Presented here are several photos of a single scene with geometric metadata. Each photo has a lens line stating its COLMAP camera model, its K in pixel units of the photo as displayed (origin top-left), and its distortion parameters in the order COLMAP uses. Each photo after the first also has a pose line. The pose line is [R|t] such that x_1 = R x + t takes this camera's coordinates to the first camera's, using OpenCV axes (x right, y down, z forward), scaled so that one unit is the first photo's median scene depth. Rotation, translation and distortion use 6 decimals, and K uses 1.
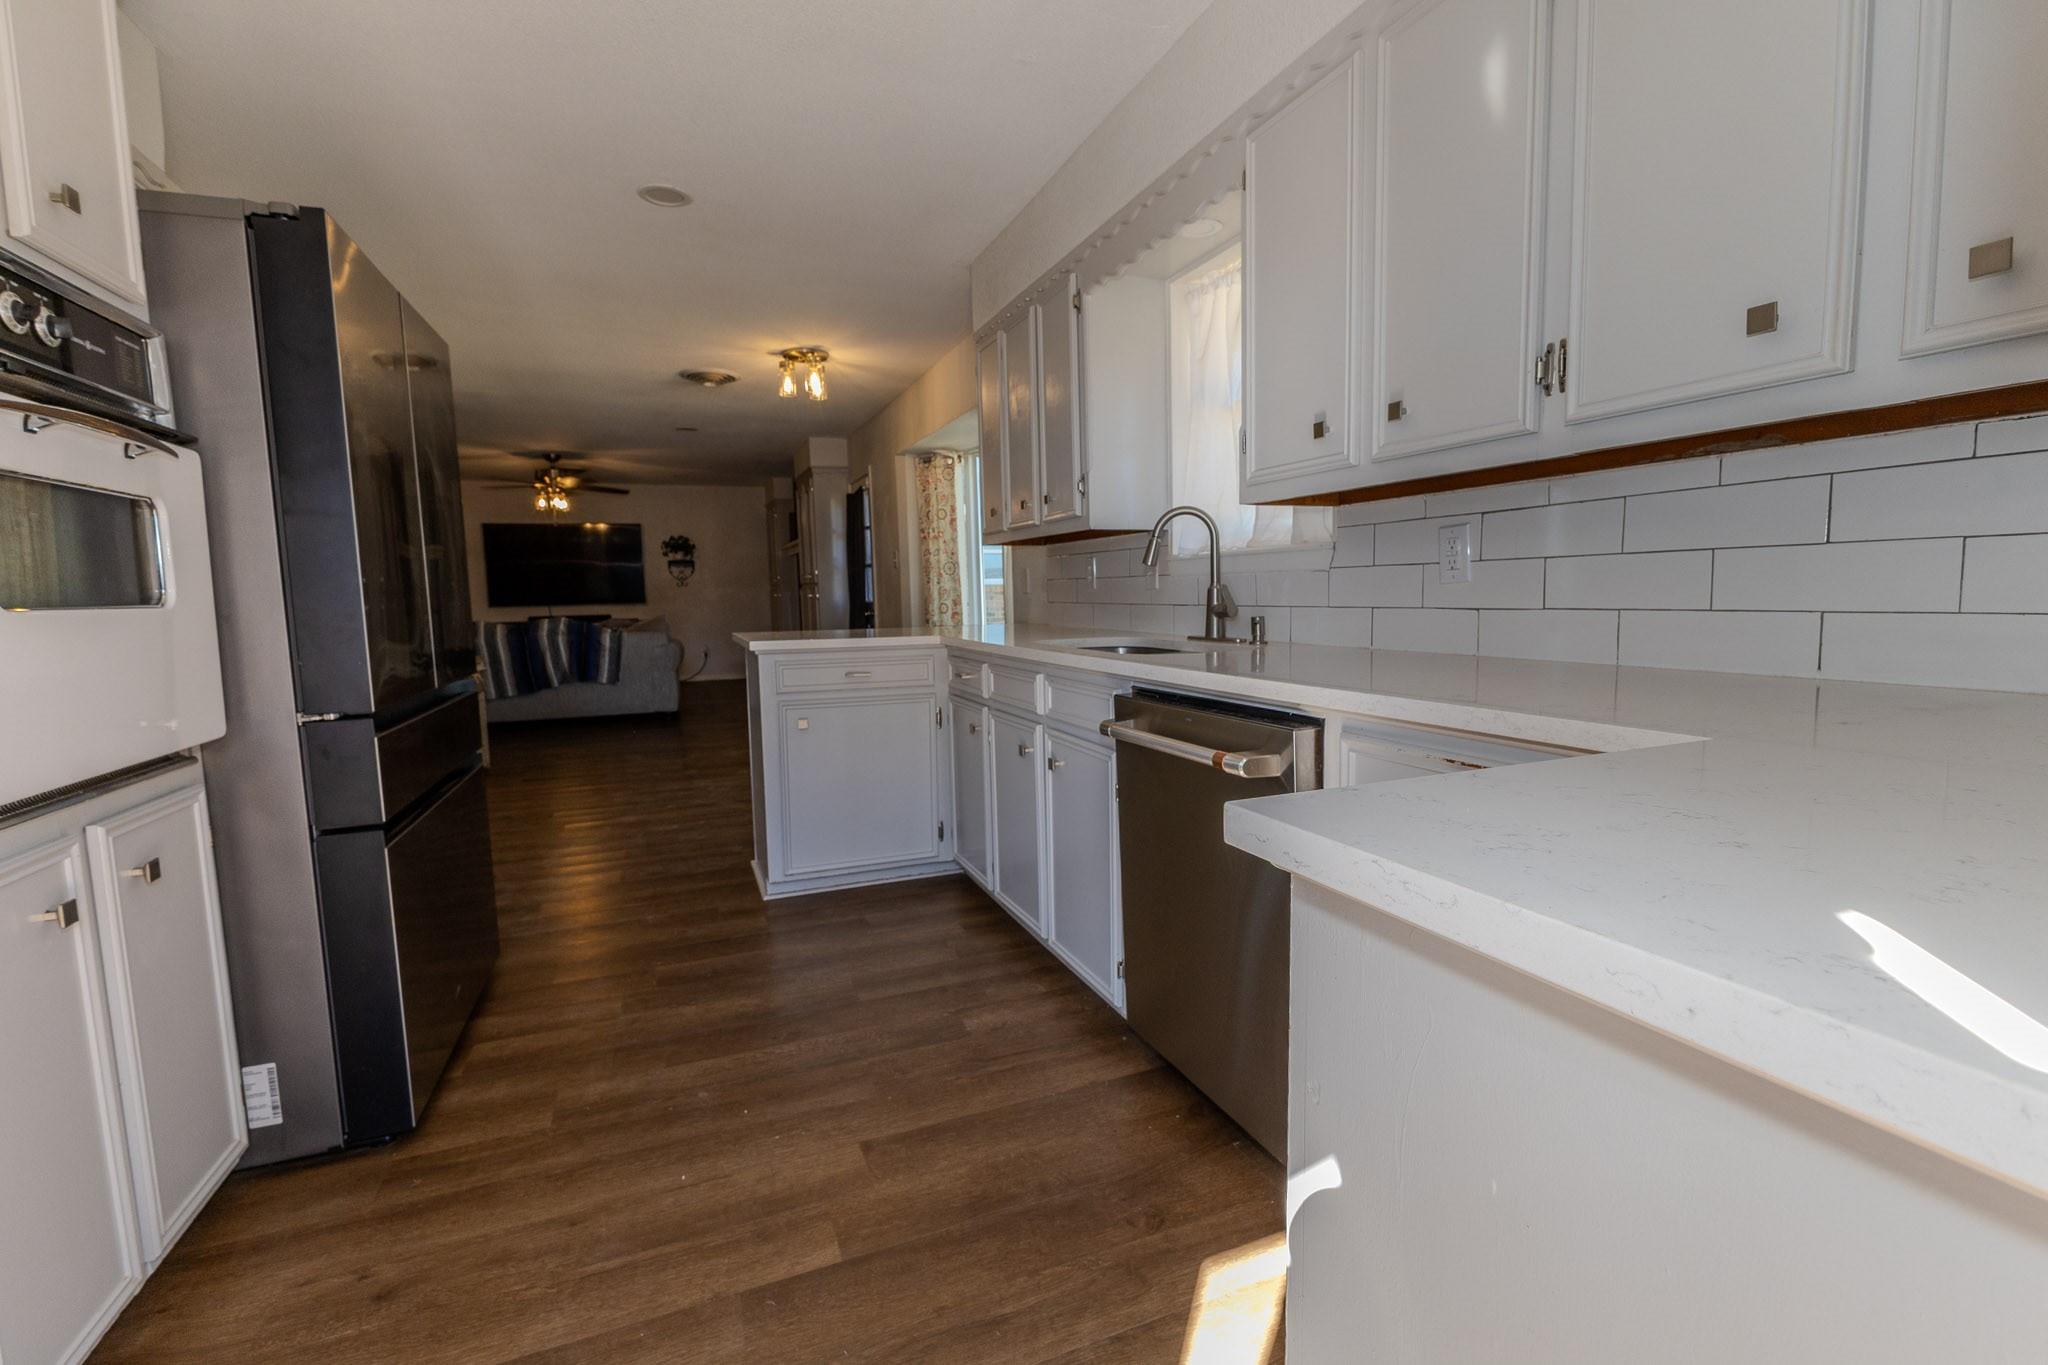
lens RADIAL K [[862.7, 0, 1018.0], [0, 862.7, 672.3], [0, 0, 1]] dist [0.011018, -0.004263]
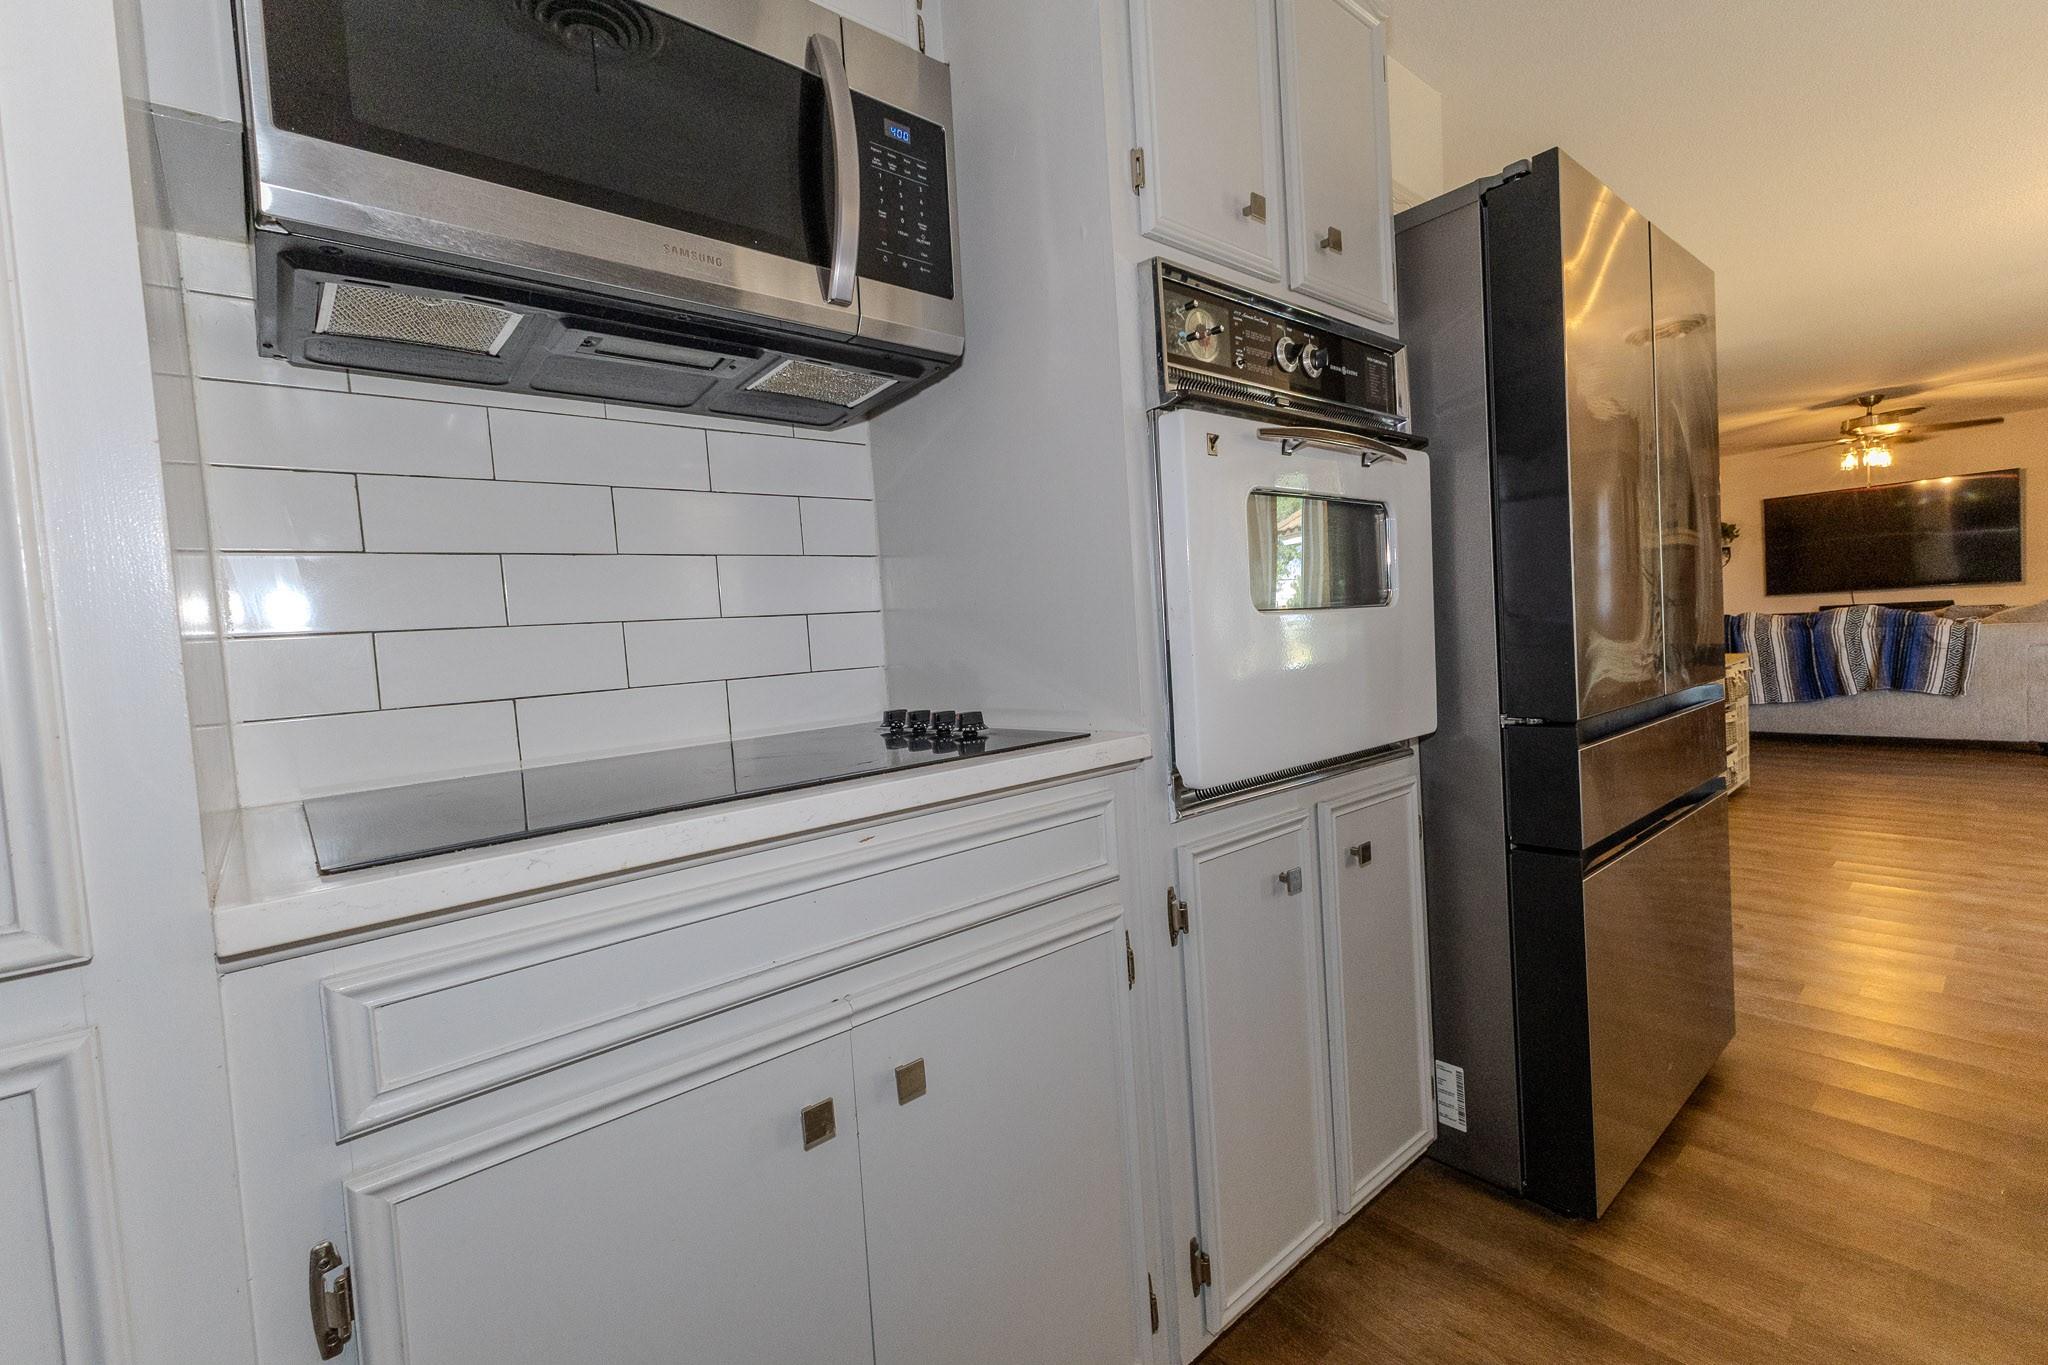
lens RADIAL K [[862.7, 0, 1018.0], [0, 862.7, 672.3], [0, 0, 1]] dist [0.011018, -0.004263]
pose [[0.305365, 0.045032, -0.951170, -0.078188], [-0.038062, 0.998660, 0.035061, -0.008858], [0.951474, 0.025497, 0.306670, 0.164506]]
